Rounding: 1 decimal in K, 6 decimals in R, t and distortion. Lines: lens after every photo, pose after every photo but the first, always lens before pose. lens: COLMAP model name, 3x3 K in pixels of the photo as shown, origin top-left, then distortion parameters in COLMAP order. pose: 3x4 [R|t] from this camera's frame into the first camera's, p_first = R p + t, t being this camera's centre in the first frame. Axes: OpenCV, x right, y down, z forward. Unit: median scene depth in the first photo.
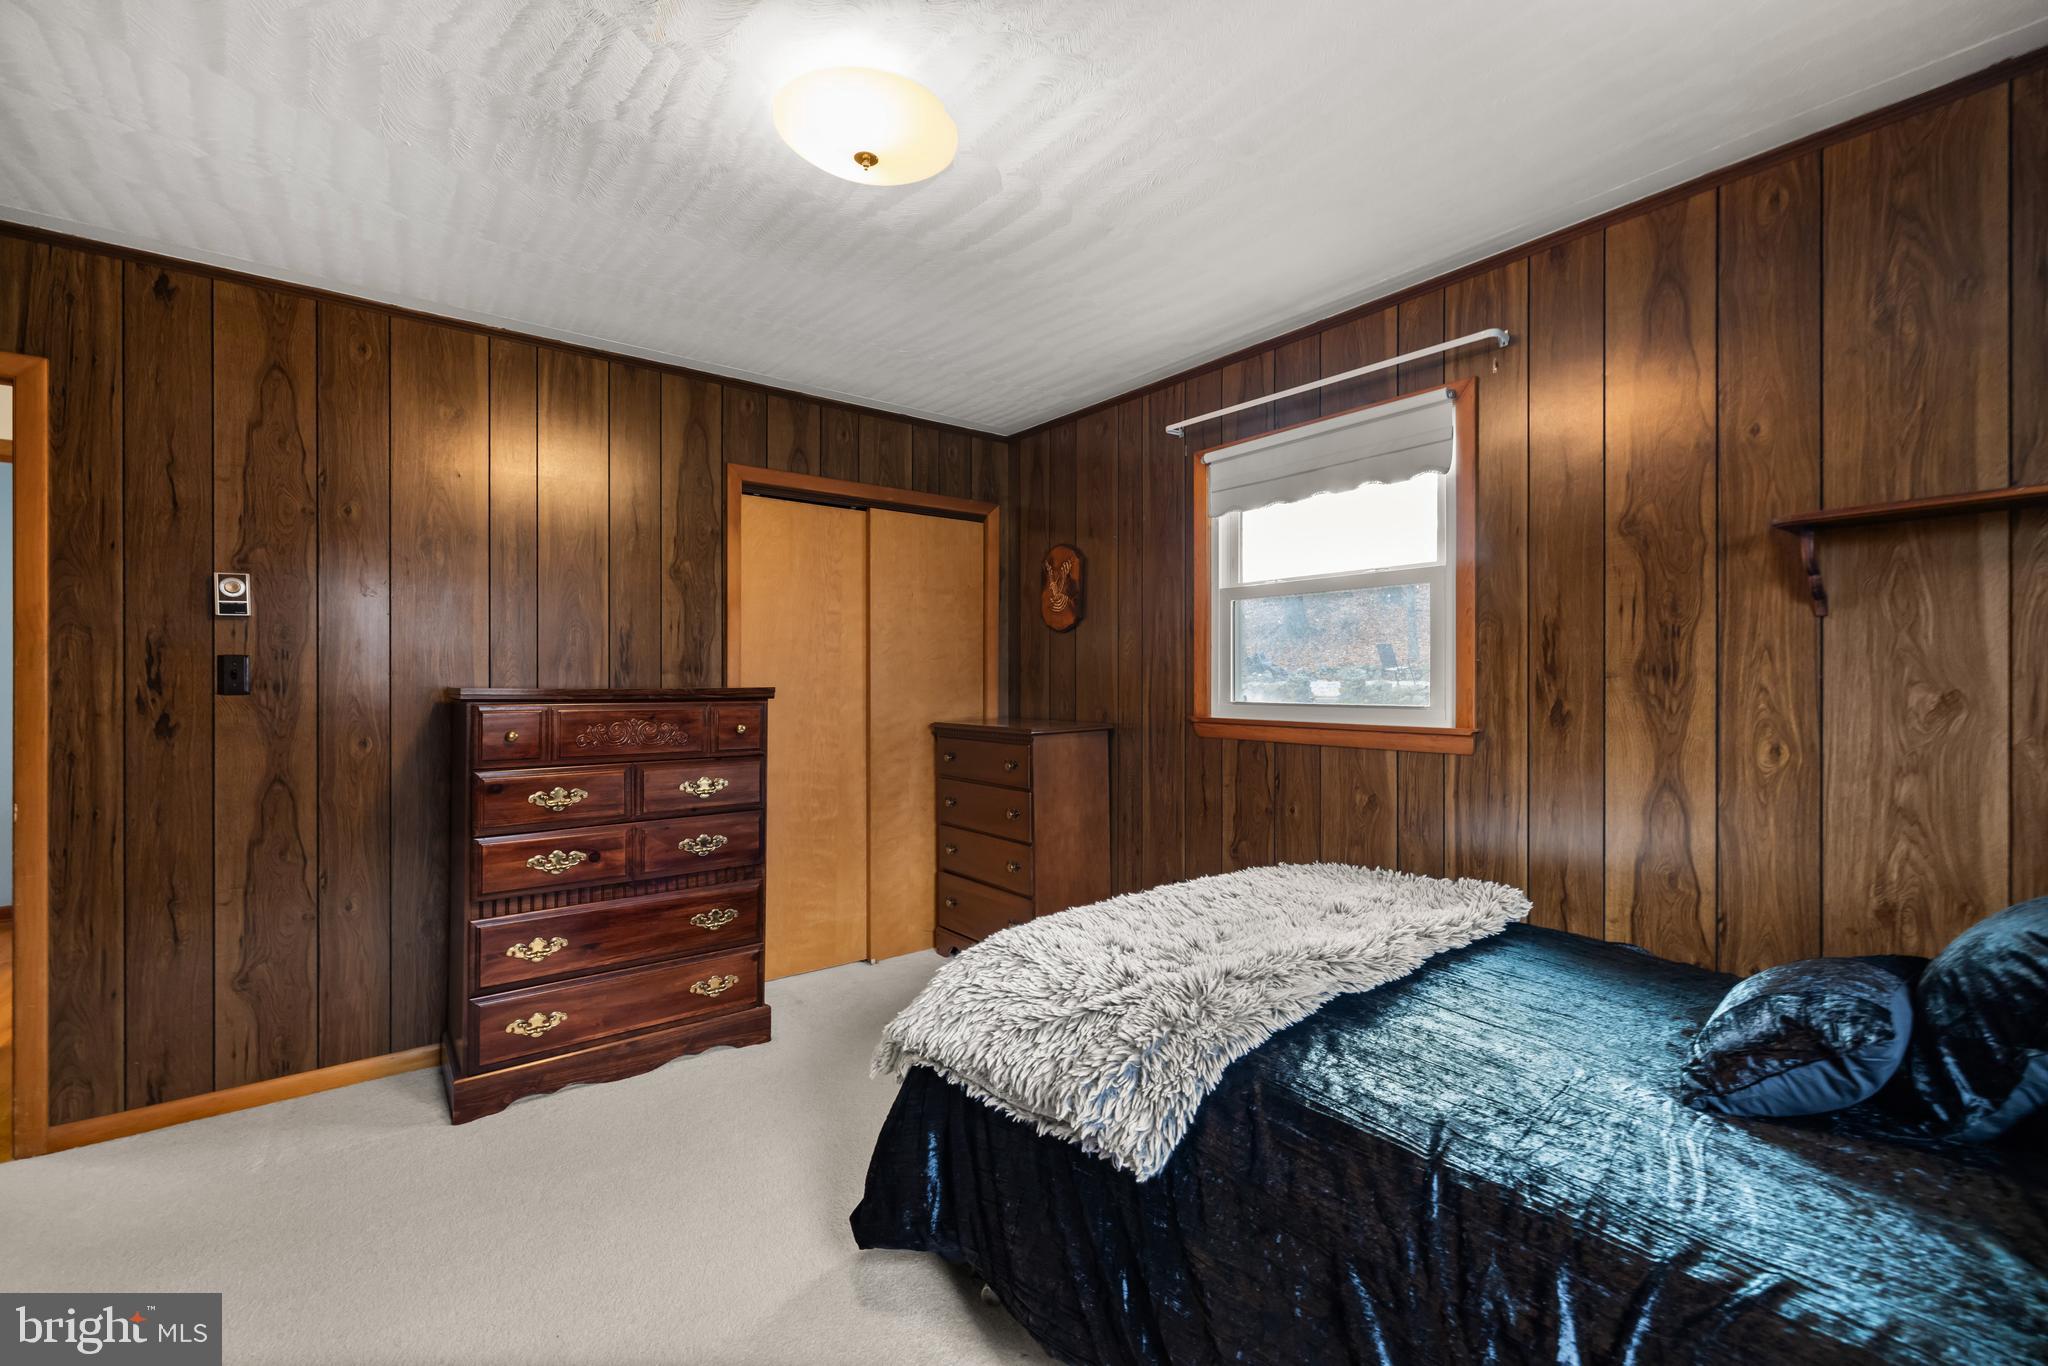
lens RADIAL K [[866.2, 0, 1002.6], [0, 866.2, 679.2], [0, 0, 1]] dist [0.001355, -0.000200]
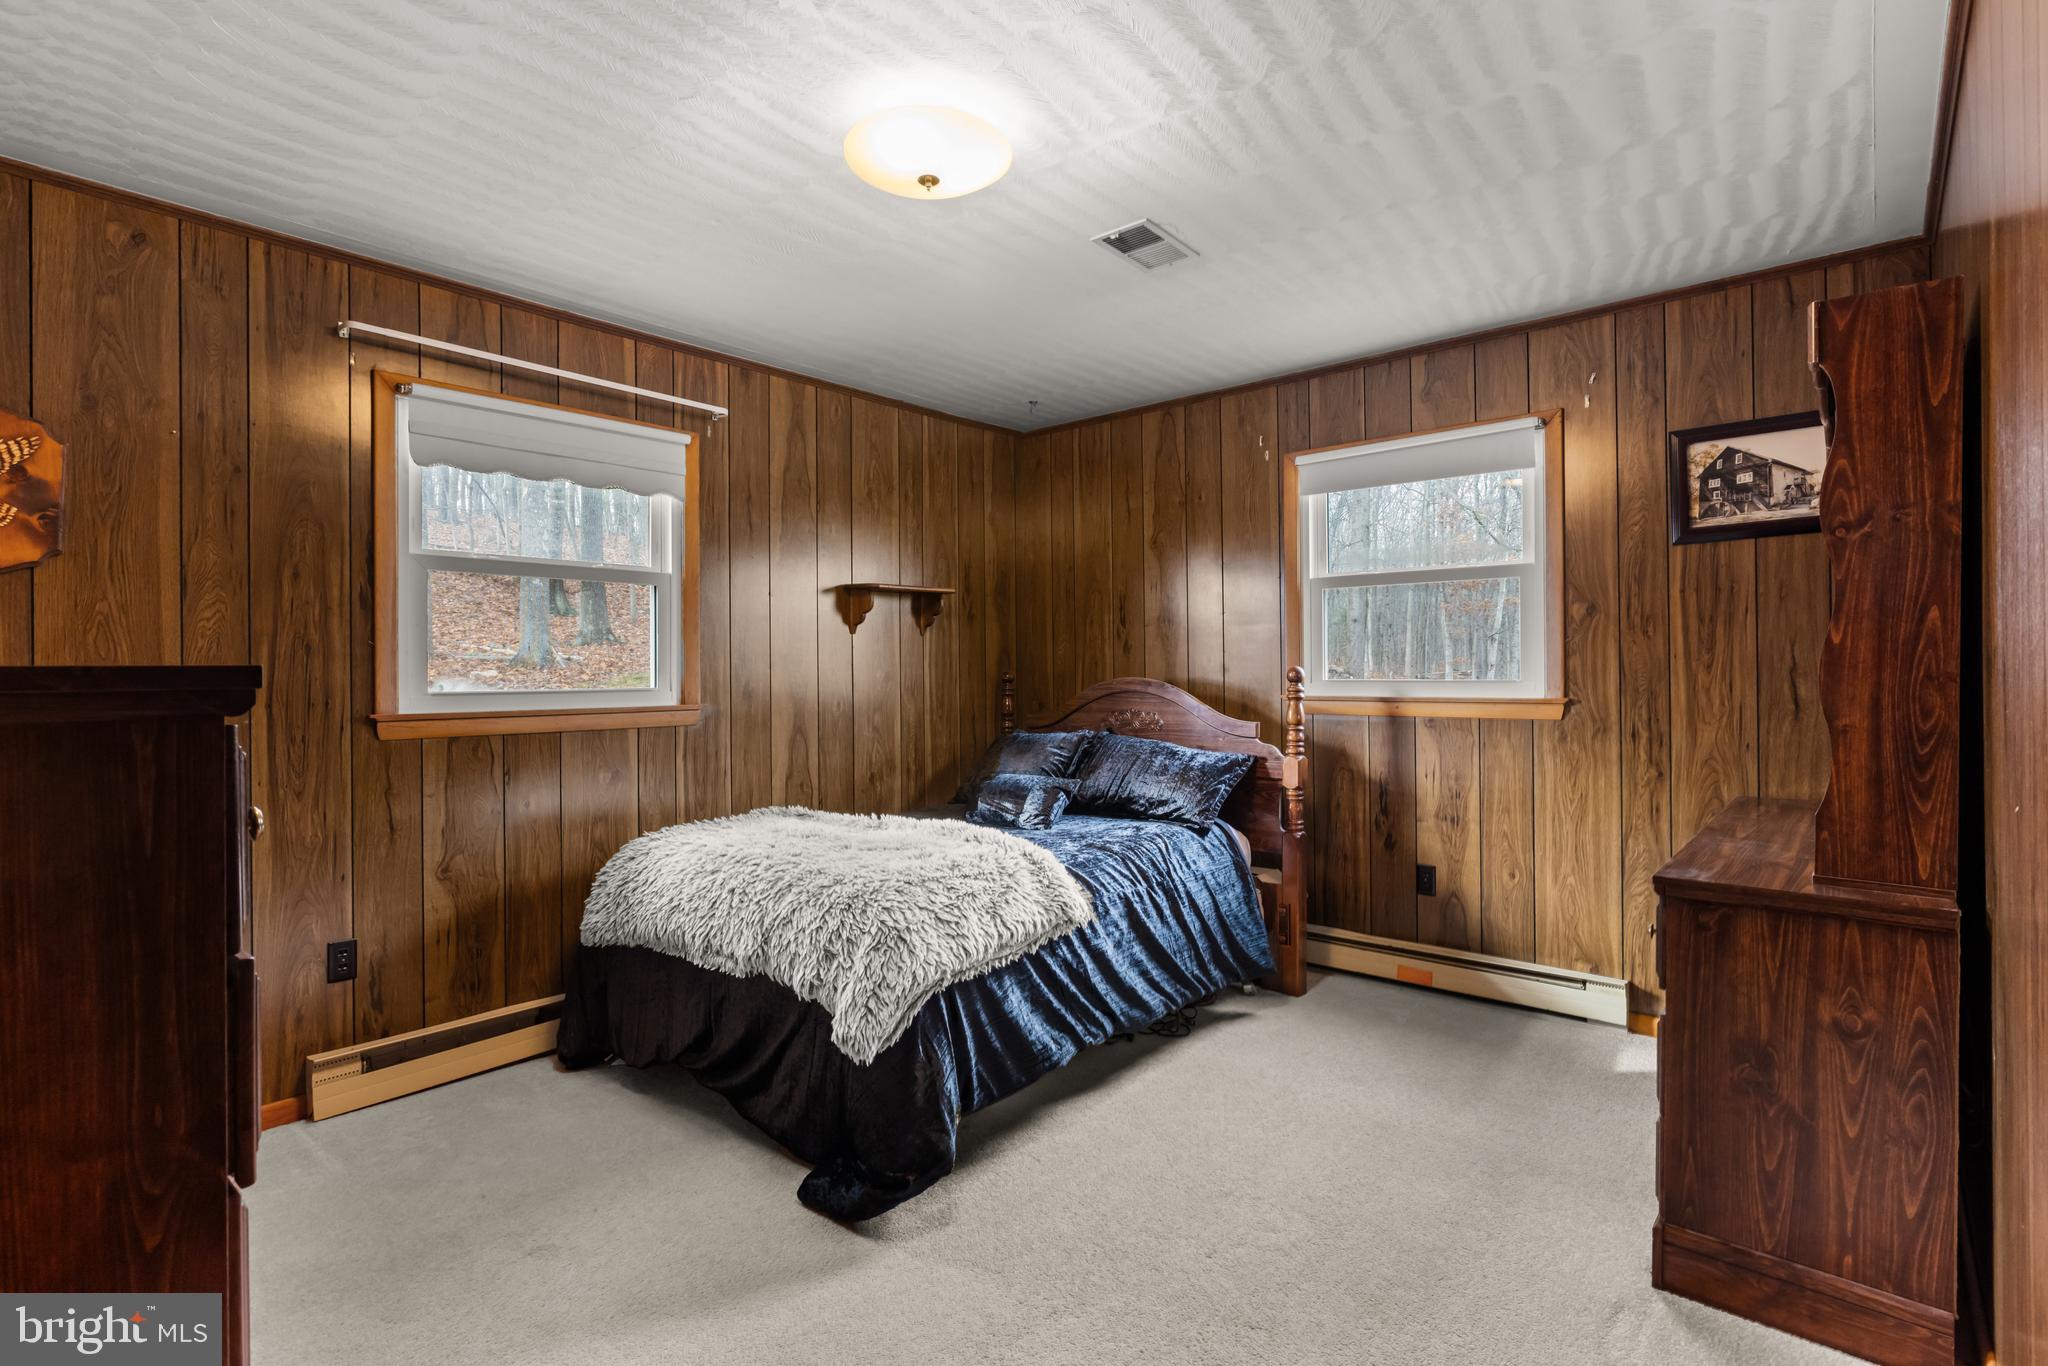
lens RADIAL K [[980.3, 0, 1024.2], [0, 980.3, 649.5], [0, 0, 1]] dist [-0.008578, 0.001450]
pose [[-0.210513, 0.028070, 0.977188, -0.836451], [0.008345, 0.999603, -0.026916, 0.015411], [-0.977555, 0.002488, -0.210663, 0.706613]]
